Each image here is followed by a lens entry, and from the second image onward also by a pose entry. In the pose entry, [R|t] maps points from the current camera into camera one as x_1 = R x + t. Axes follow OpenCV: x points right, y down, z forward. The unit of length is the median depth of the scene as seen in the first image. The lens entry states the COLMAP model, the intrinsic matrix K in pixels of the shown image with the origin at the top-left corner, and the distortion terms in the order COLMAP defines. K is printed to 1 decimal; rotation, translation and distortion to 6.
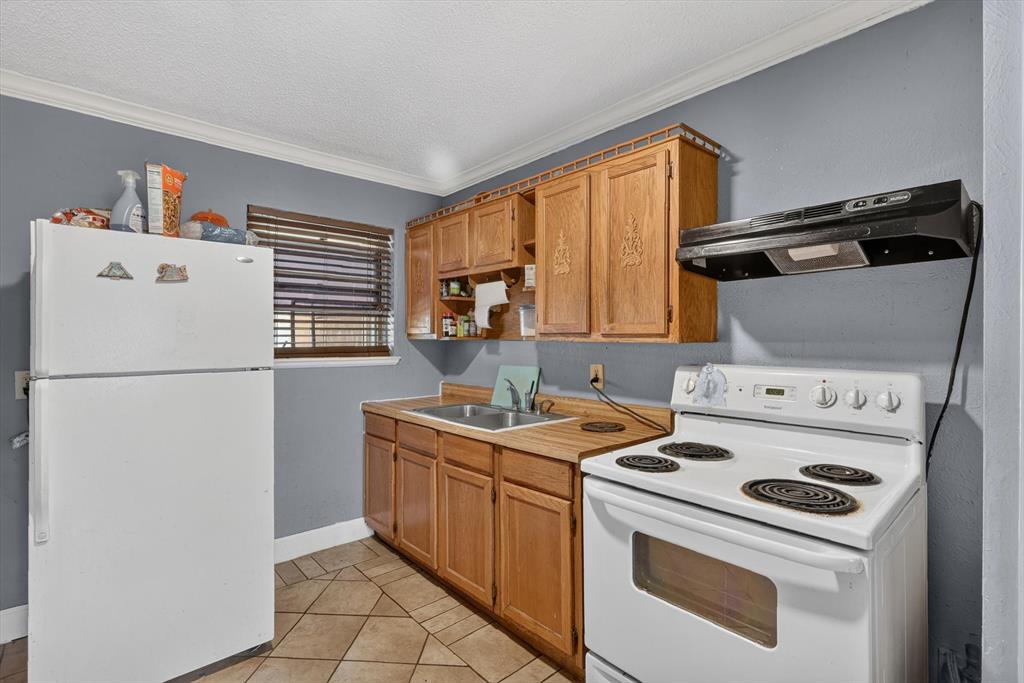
lens RADIAL K [[468.0, 0, 514.7], [0, 468.0, 337.8], [0, 0, 1]] dist [0.008340, -0.001176]
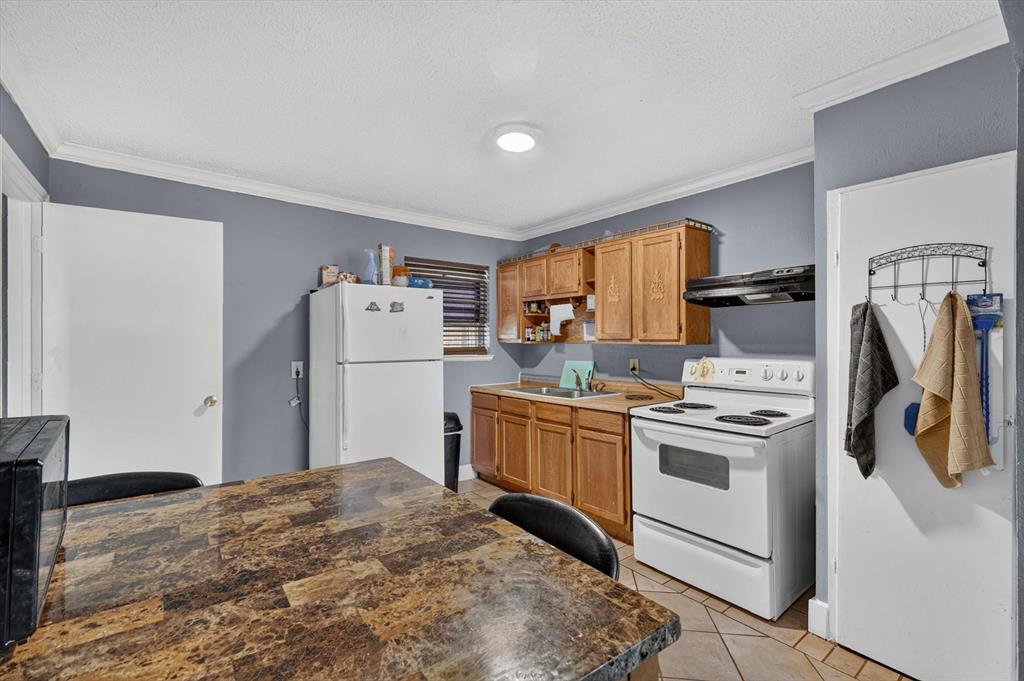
lens RADIAL K [[448.9, 0, 508.8], [0, 448.9, 335.6], [0, 0, 1]] dist [0.003742, 0.000996]
pose [[0.997286, -0.003708, -0.073532, -0.154466], [0.002998, 0.999948, -0.009761, -0.007630], [0.073565, 0.009514, 0.997245, -0.605742]]
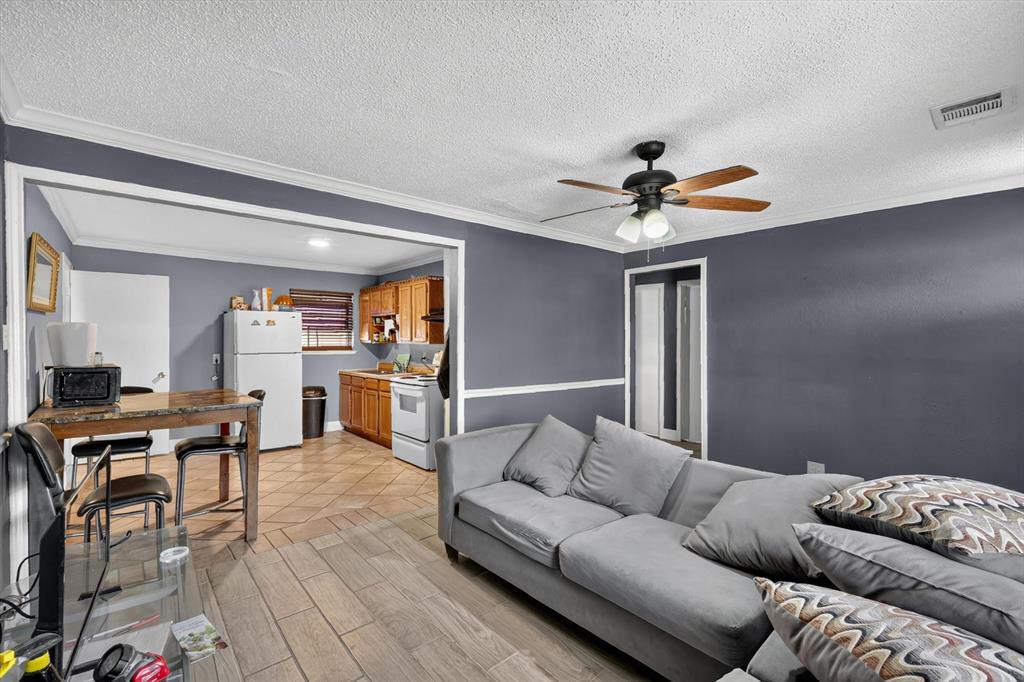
lens RADIAL K [[468.0, 0, 517.3], [0, 468.0, 341.4], [0, 0, 1]] dist [0.008340, -0.001176]
pose [[0.999619, -0.002865, -0.027450, 0.921282], [0.002978, 0.999987, 0.004091, -0.016142], [0.027438, -0.004171, 0.999615, -1.907461]]
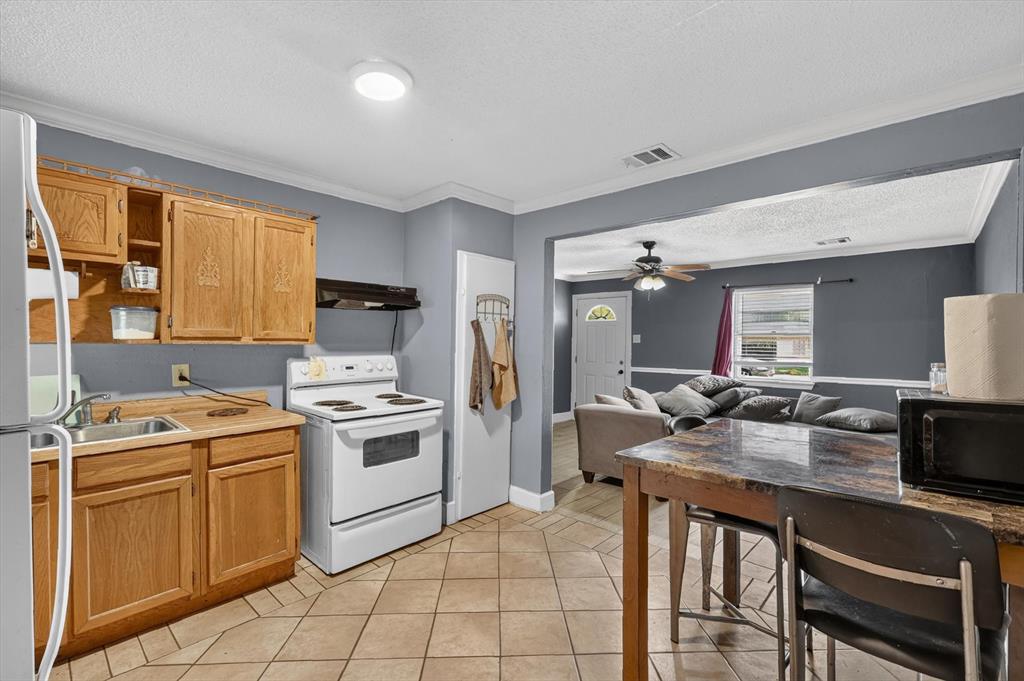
lens RADIAL K [[468.0, 0, 507.8], [0, 468.0, 340.9], [0, 0, 1]] dist [0.008340, -0.001176]
pose [[-0.093741, -0.005896, 0.995579, -1.226058], [-0.009428, 0.999943, 0.005034, -0.014262], [-0.995552, -0.008915, -0.093791, 0.408103]]
